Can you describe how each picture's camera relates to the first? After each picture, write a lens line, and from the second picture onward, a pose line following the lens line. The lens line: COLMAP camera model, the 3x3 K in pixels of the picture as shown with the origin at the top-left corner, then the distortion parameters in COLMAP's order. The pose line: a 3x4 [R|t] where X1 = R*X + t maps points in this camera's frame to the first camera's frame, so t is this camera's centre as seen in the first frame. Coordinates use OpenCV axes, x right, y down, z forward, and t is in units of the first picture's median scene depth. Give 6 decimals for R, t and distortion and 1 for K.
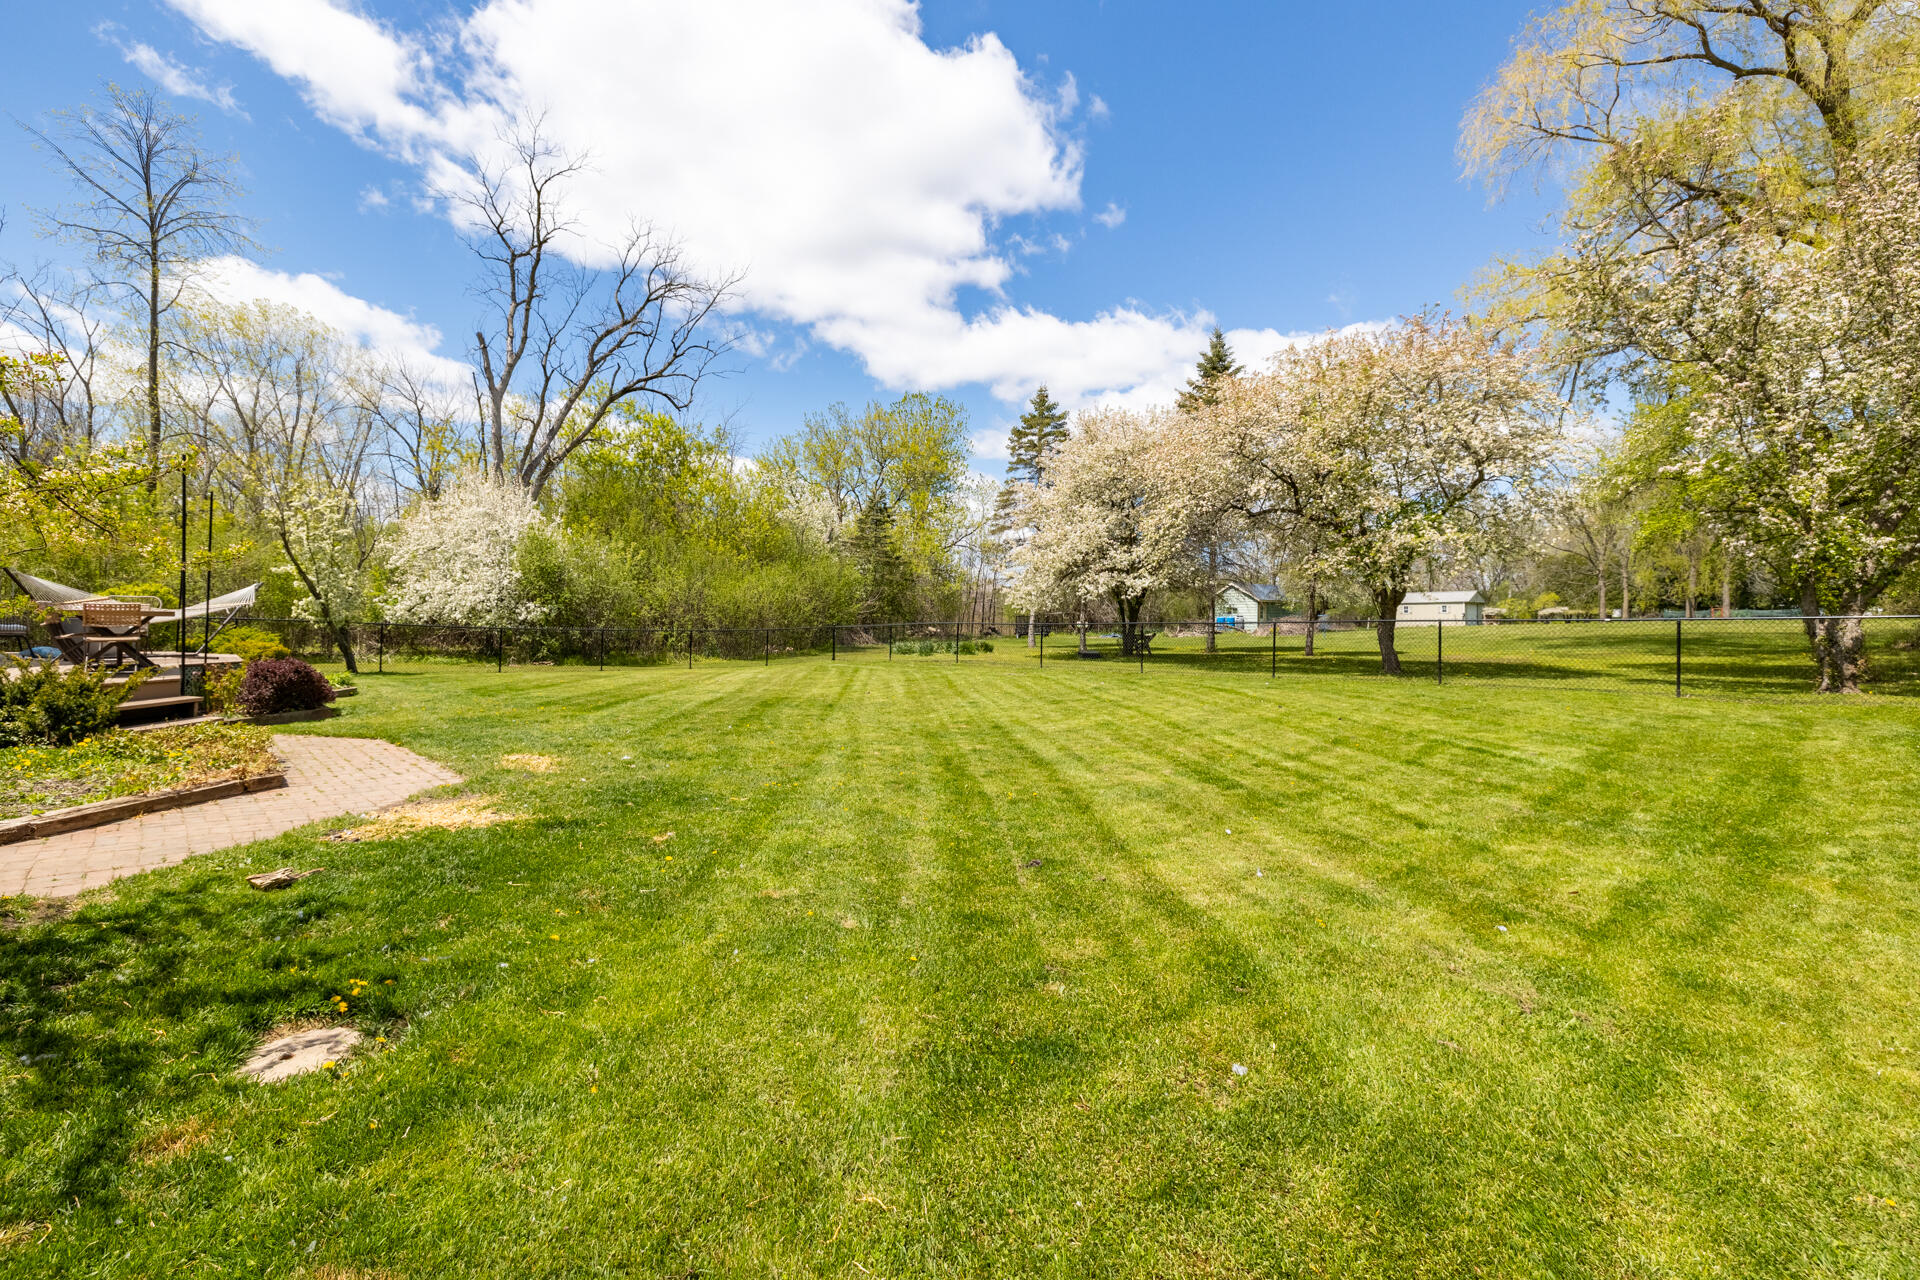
lens RADIAL K [[803.5, 0, 971.6], [0, 803.5, 632.8], [0, 0, 1]] dist [0.001648, 0.000157]
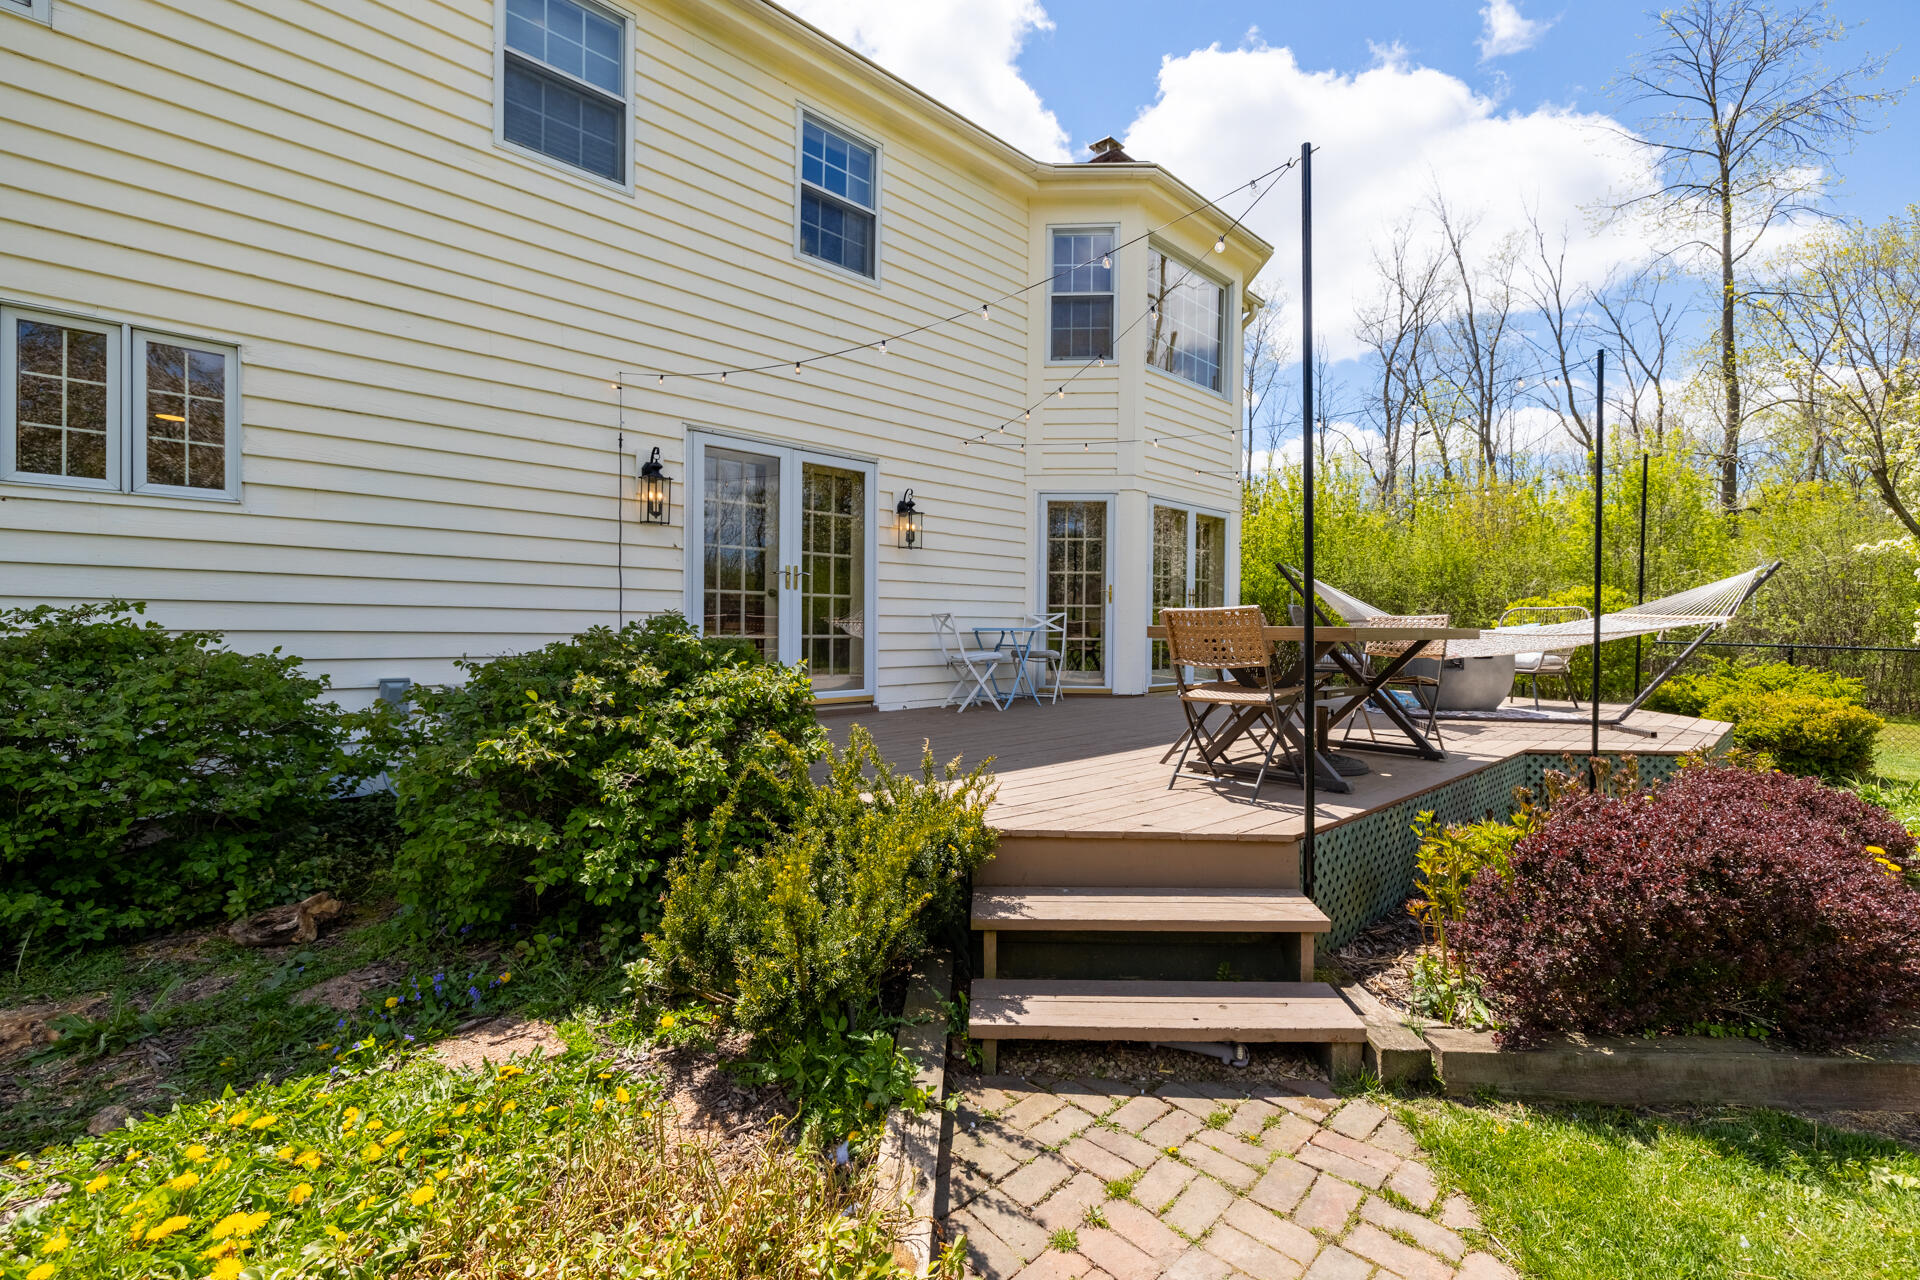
lens RADIAL K [[803.5, 0, 971.6], [0, 803.5, 632.8], [0, 0, 1]] dist [0.001648, 0.000157]
pose [[-0.014535, -0.015782, -0.999770, -0.199120], [-0.000391, 0.999875, -0.015778, -0.008822], [0.999894, 0.000161, -0.014539, 0.252554]]
